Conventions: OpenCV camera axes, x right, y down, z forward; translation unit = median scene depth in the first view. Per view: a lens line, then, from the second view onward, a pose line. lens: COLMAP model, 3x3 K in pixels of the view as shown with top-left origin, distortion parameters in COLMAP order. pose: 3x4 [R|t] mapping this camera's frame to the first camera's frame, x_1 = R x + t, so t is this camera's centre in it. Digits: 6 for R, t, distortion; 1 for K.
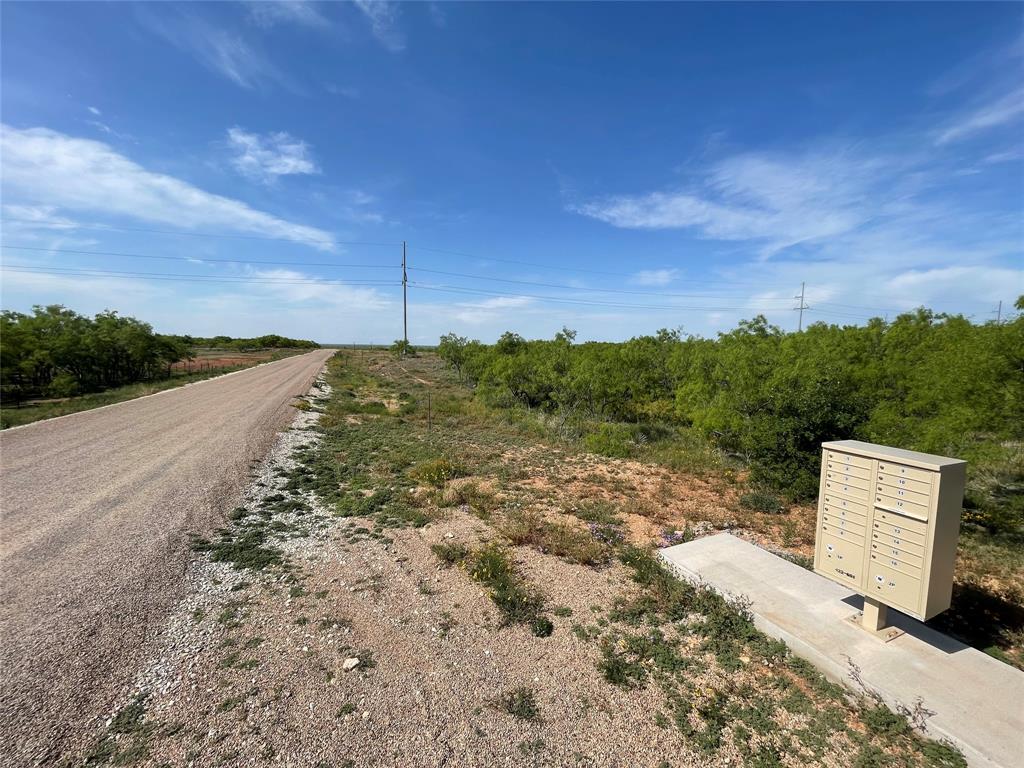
lens RADIAL K [[413.7, 0, 511.4], [0, 413.7, 390.2], [0, 0, 1]] dist [0.001629, -0.002653]
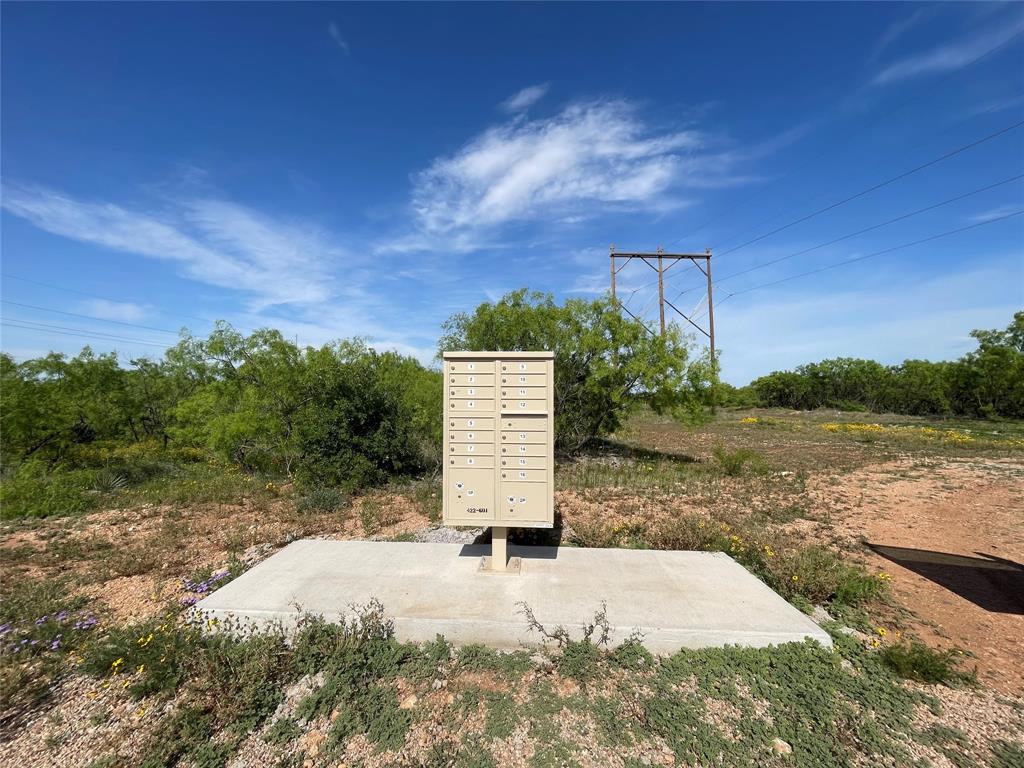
lens RADIAL K [[413.7, 0, 511.4], [0, 413.7, 390.2], [0, 0, 1]] dist [0.001629, -0.002653]
pose [[0.466851, 0.000809, 0.884336, 0.086418], [0.097606, 0.993843, -0.052436, 0.176943], [-0.878933, 0.110796, 0.463898, 0.370401]]
